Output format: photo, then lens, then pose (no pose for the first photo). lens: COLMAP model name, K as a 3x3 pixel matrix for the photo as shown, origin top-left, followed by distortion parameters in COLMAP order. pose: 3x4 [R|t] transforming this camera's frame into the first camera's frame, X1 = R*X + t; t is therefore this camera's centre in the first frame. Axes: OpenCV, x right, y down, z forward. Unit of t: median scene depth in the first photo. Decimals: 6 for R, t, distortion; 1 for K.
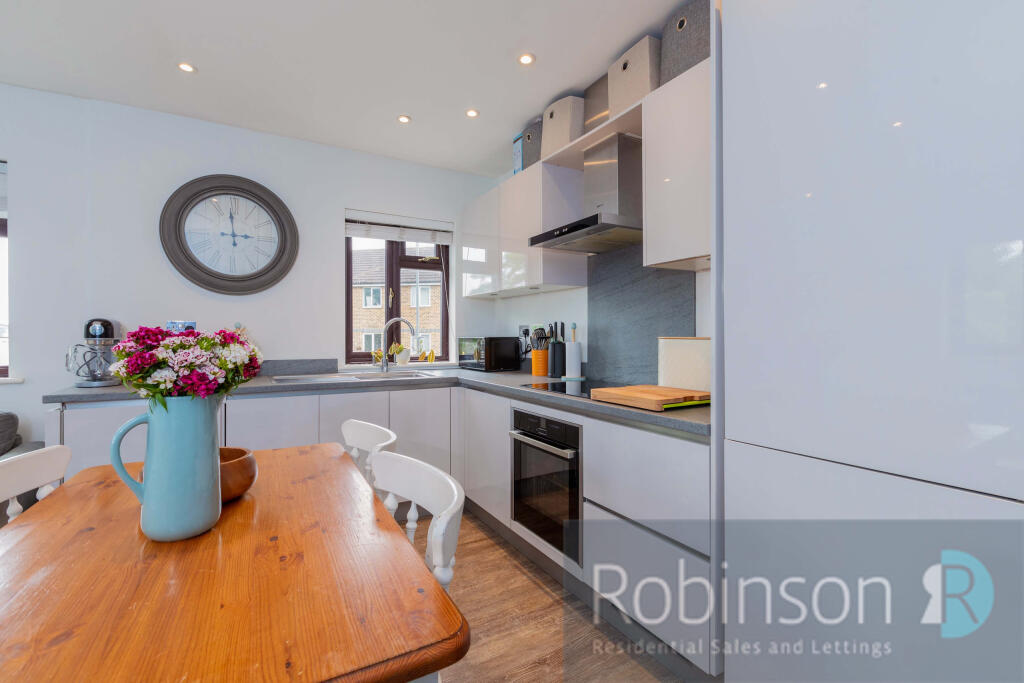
lens RADIAL K [[459.3, 0, 505.8], [0, 459.3, 336.3], [0, 0, 1]] dist [0.000546, 0.000280]
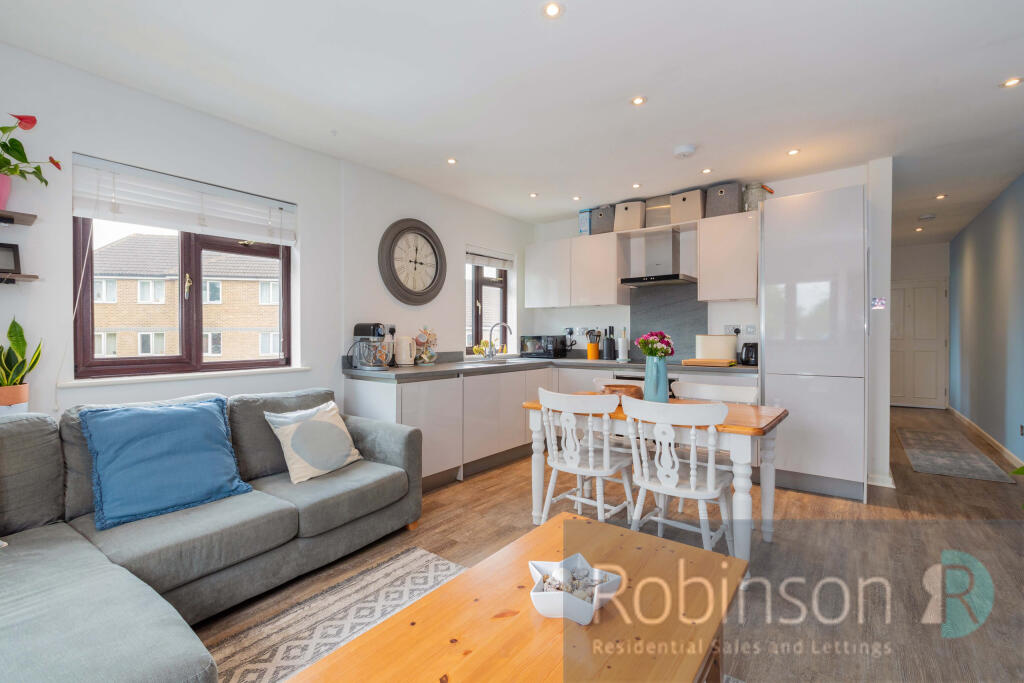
lens RADIAL K [[459.3, 0, 505.8], [0, 459.3, 336.3], [0, 0, 1]] dist [0.000546, 0.000280]
pose [[0.917477, -0.003803, 0.397772, -0.869198], [0.002928, 0.999992, 0.002808, -0.000407], [-0.397779, -0.001412, 0.917480, -0.365368]]
